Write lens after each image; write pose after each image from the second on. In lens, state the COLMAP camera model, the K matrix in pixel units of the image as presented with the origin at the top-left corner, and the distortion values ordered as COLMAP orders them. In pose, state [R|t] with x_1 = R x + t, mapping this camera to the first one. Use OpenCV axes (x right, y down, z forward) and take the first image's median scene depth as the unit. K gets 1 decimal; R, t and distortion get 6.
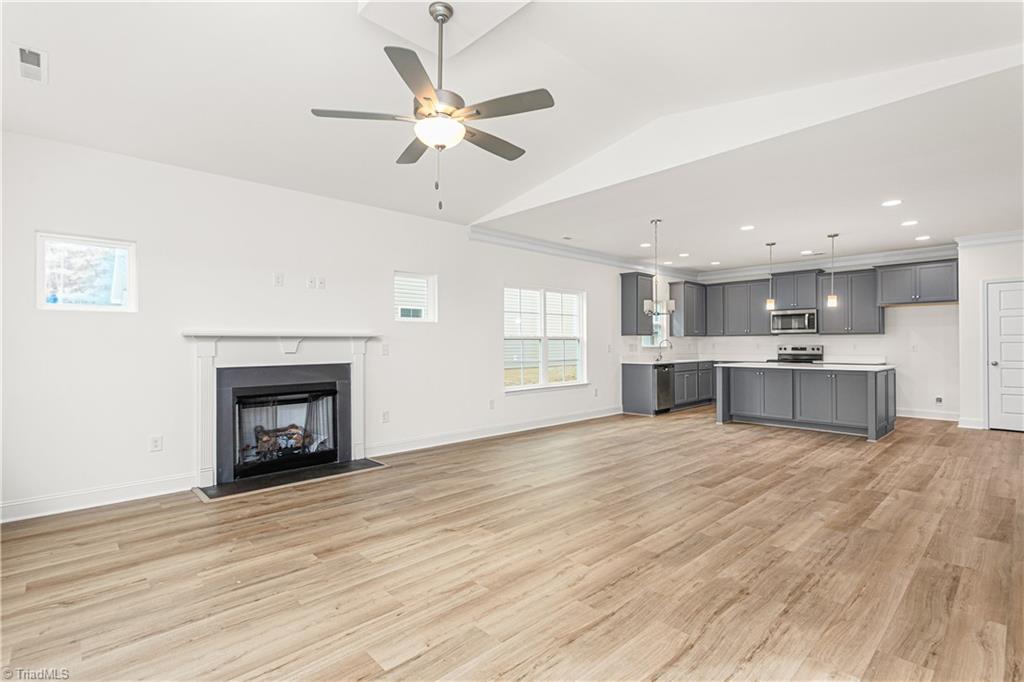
lens RADIAL K [[493.8, 0, 515.3], [0, 493.8, 328.1], [0, 0, 1]] dist [0.015601, -0.001291]
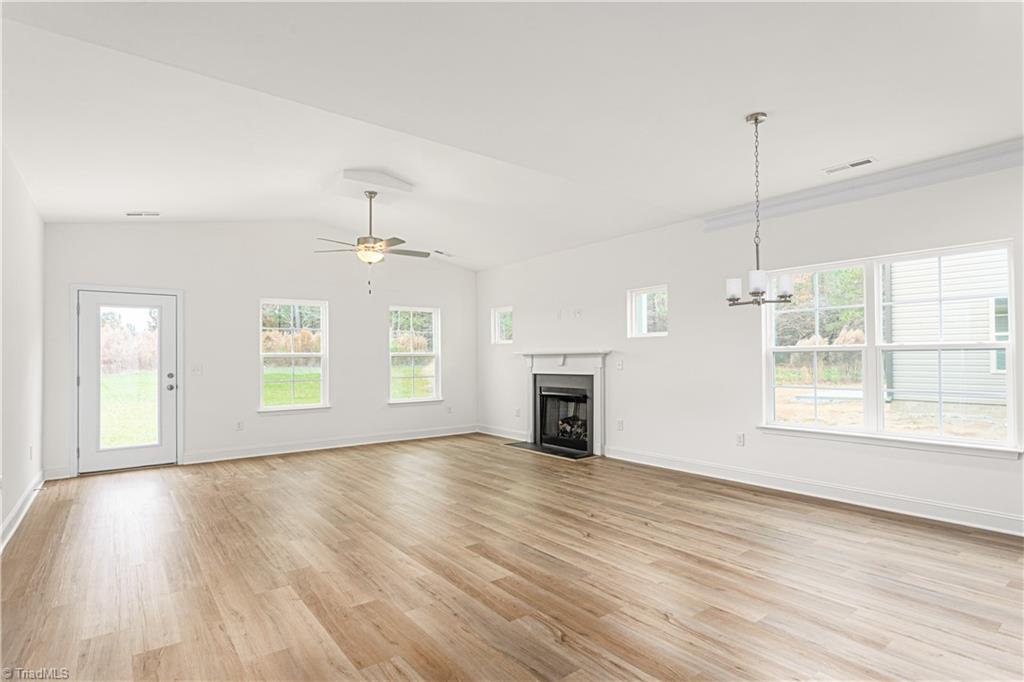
lens RADIAL K [[517.3, 0, 512.0], [0, 517.3, 341.0], [0, 0, 1]] dist [0.003127, 0.001203]
pose [[-0.120448, -0.032291, -0.992194, 1.179794], [0.039896, 0.998506, -0.037339, 0.031644], [0.991918, -0.044082, -0.118980, 1.158575]]
